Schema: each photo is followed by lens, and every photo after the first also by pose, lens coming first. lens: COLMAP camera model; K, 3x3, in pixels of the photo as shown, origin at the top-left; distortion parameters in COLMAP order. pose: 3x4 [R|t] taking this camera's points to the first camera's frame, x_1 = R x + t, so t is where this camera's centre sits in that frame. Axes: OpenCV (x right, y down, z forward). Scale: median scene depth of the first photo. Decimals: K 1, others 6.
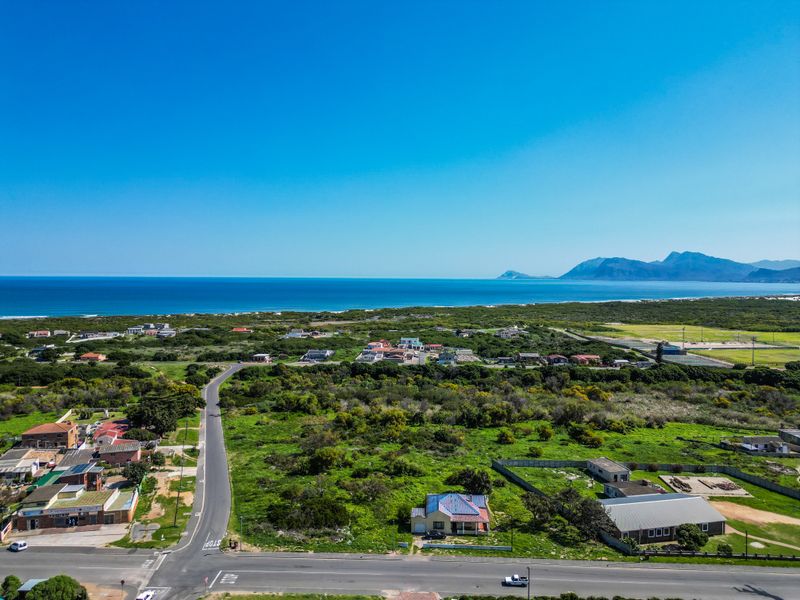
lens RADIAL K [[563.3, 0, 401.2], [0, 563.3, 305.5], [0, 0, 1]] dist [0.046352, -0.029066]
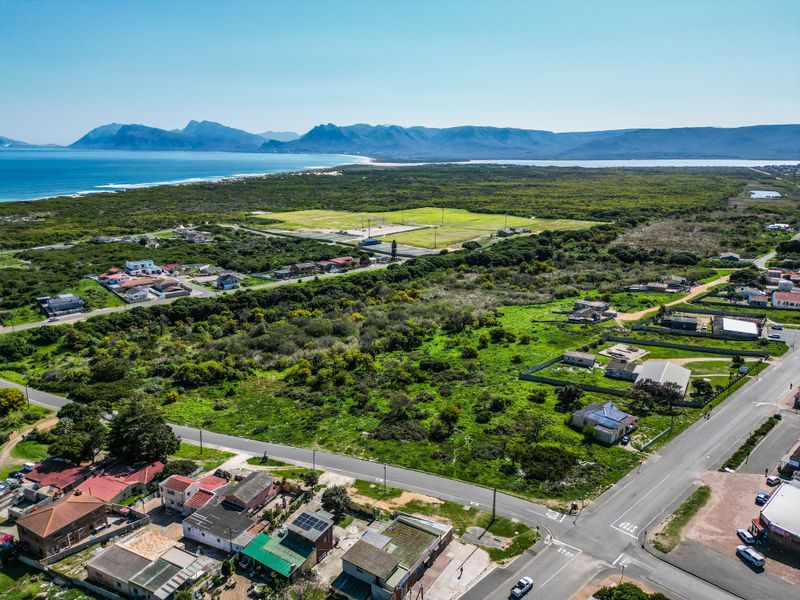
lens RADIAL K [[563.3, 0, 401.2], [0, 563.3, 305.5], [0, 0, 1]] dist [0.046352, -0.029066]
pose [[0.702947, -0.191975, 0.684844, -0.922863], [0.034732, 0.971001, 0.236539, -0.195026], [-0.710393, -0.142489, 0.689230, 0.372670]]
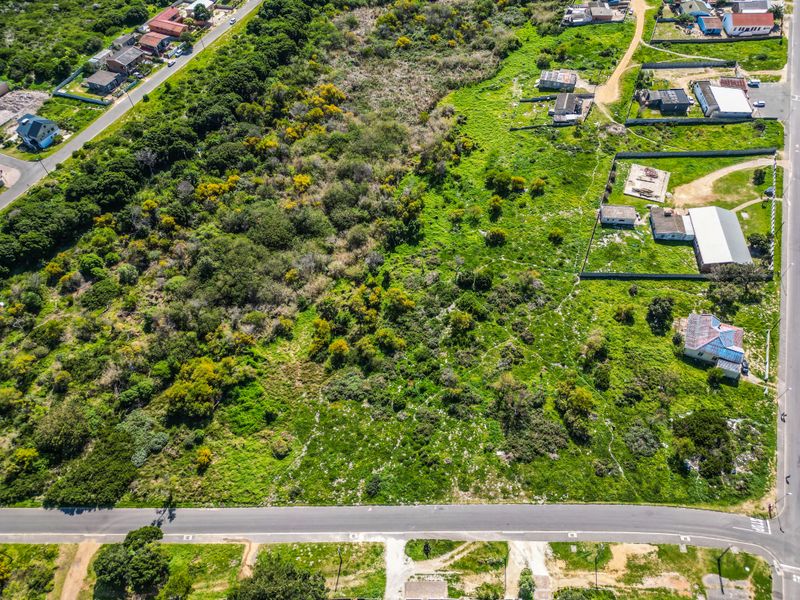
lens RADIAL K [[563.3, 0, 401.2], [0, 563.3, 305.5], [0, 0, 1]] dist [0.046352, -0.029066]
pose [[0.338106, -0.751977, 0.565875, -0.677069], [0.053412, 0.615650, 0.786208, -0.615957], [-0.939591, -0.235597, 0.248319, 1.125893]]
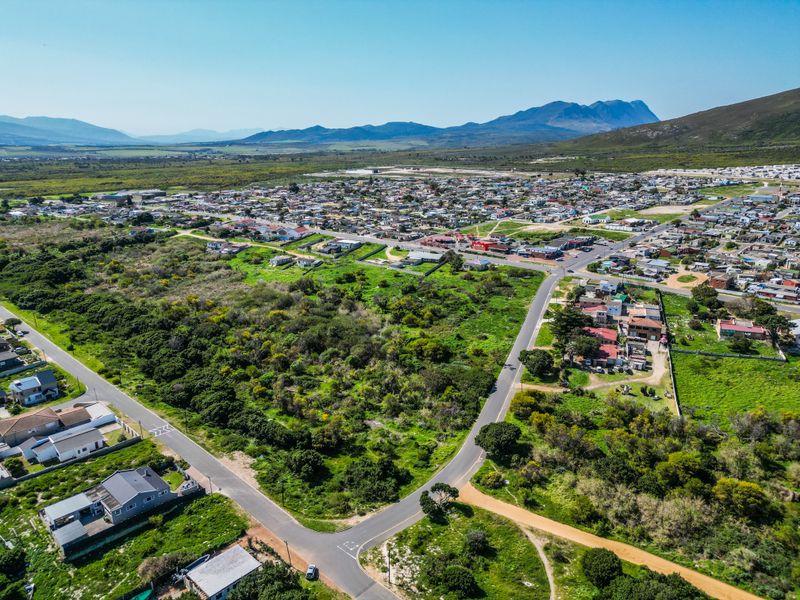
lens RADIAL K [[571.0, 0, 401.9], [0, 571.0, 313.6], [0, 0, 1]] dist [0.040679, -0.003144]
pose [[-0.777481, -0.184200, 0.601326, -1.207922], [0.028404, 0.944886, 0.326165, -0.320888], [-0.628264, 0.270667, -0.729399, 2.898631]]
